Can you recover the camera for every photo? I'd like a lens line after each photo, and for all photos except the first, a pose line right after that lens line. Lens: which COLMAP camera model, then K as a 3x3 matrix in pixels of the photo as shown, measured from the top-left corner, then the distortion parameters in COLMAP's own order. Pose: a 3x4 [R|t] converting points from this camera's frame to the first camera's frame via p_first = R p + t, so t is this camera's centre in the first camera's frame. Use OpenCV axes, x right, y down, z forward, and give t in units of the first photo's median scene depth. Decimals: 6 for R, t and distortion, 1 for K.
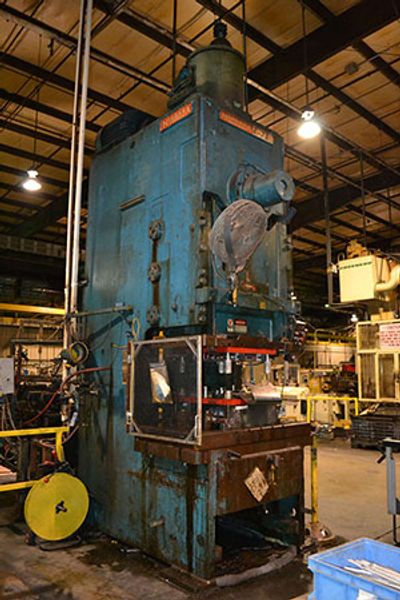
lens RADIAL K [[471.6, 0, 202.0], [0, 471.6, 299.6], [0, 0, 1]] dist [-0.068420, 0.002235]
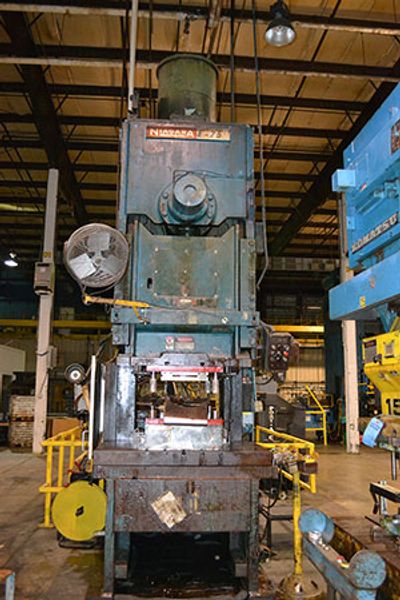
lens RADIAL K [[529.9, 0, 199.6], [0, 529.9, 301.9], [0, 0, 1]] dist [-0.054321, 0.003729]
pose [[0.795351, -0.094929, -0.598670, 0.812549], [0.080413, 0.995455, -0.051016, 0.032375], [0.600792, -0.007565, 0.799370, 0.173742]]
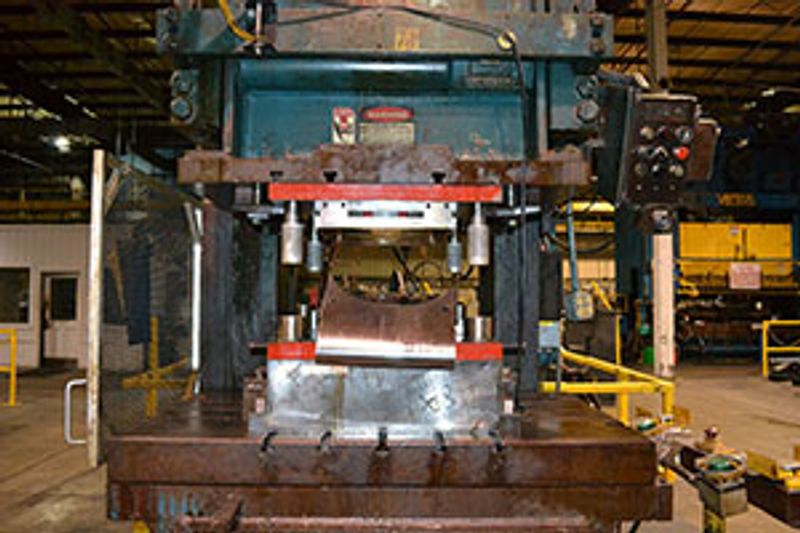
lens RADIAL K [[628.9, 0, 400.9], [0, 628.9, 264.1], [0, 0, 1]] dist [-0.068420, 0.002235]
pose [[0.753440, -0.029027, -0.656876, 0.404319], [0.091789, 0.993886, 0.061363, 0.136559], [0.651078, -0.106528, 0.751498, 0.713795]]
